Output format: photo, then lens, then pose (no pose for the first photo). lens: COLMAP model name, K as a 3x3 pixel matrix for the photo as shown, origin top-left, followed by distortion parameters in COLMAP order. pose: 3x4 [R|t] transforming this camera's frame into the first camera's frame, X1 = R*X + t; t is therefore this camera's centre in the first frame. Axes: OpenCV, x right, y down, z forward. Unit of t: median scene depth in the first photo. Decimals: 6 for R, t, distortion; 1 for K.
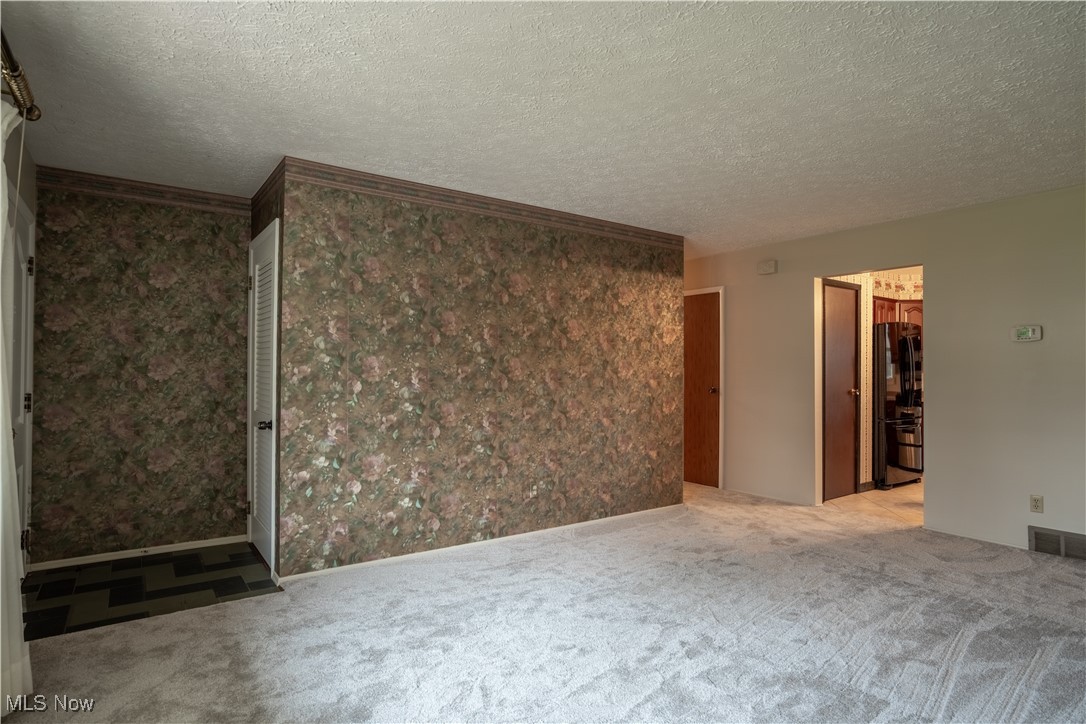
lens RADIAL K [[583.8, 0, 503.0], [0, 583.8, 375.2], [0, 0, 1]] dist [-0.016423, 0.004543]
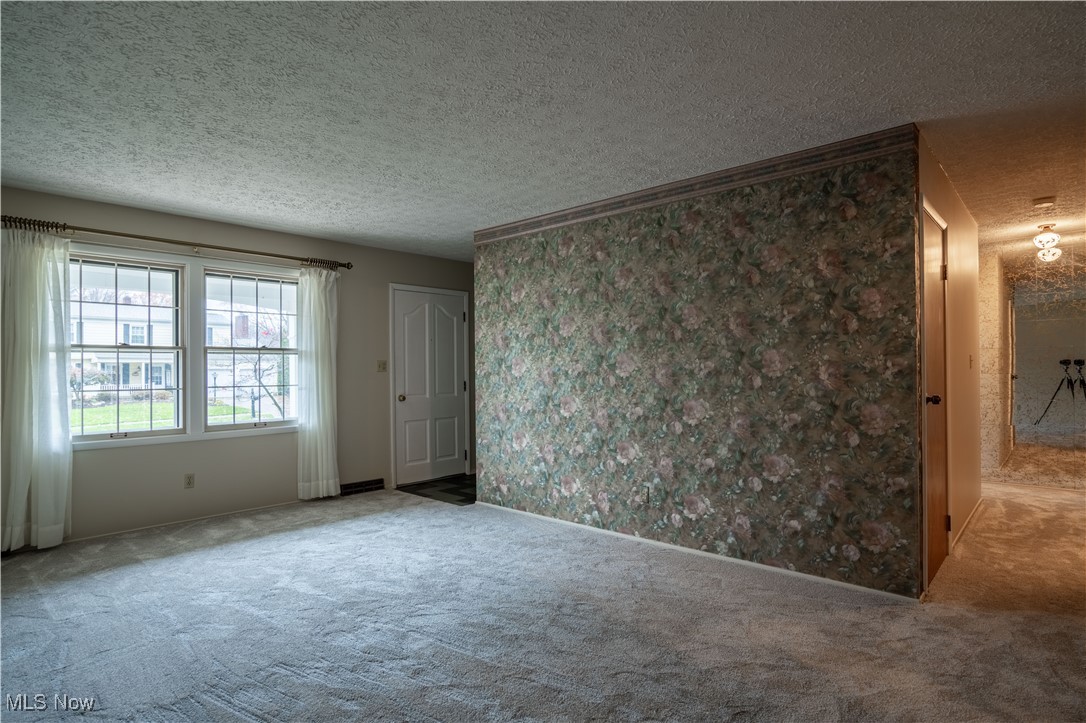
lens RADIAL K [[583.8, 0, 537.2], [0, 583.8, 365.7], [0, 0, 1]] dist [-0.016423, 0.004543]
pose [[0.244096, -0.008906, -0.969710, 0.602778], [0.005856, 0.999953, -0.007709, -0.001767], [0.969733, -0.003797, 0.244137, 0.401519]]
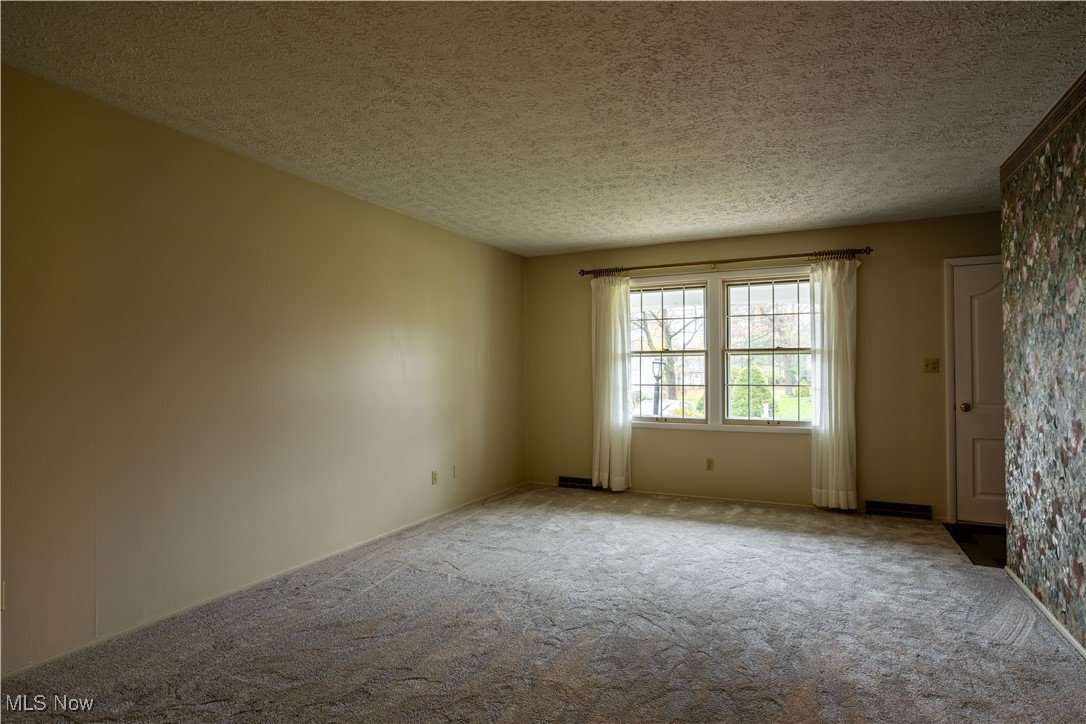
lens RADIAL K [[583.8, 0, 542.5], [0, 583.8, 359.3], [0, 0, 1]] dist [-0.016423, 0.004543]
pose [[-0.857320, -0.011017, -0.514666, 0.449196], [-0.000684, 0.999794, -0.020262, -0.002025], [0.514783, -0.017019, -0.857151, 0.751670]]
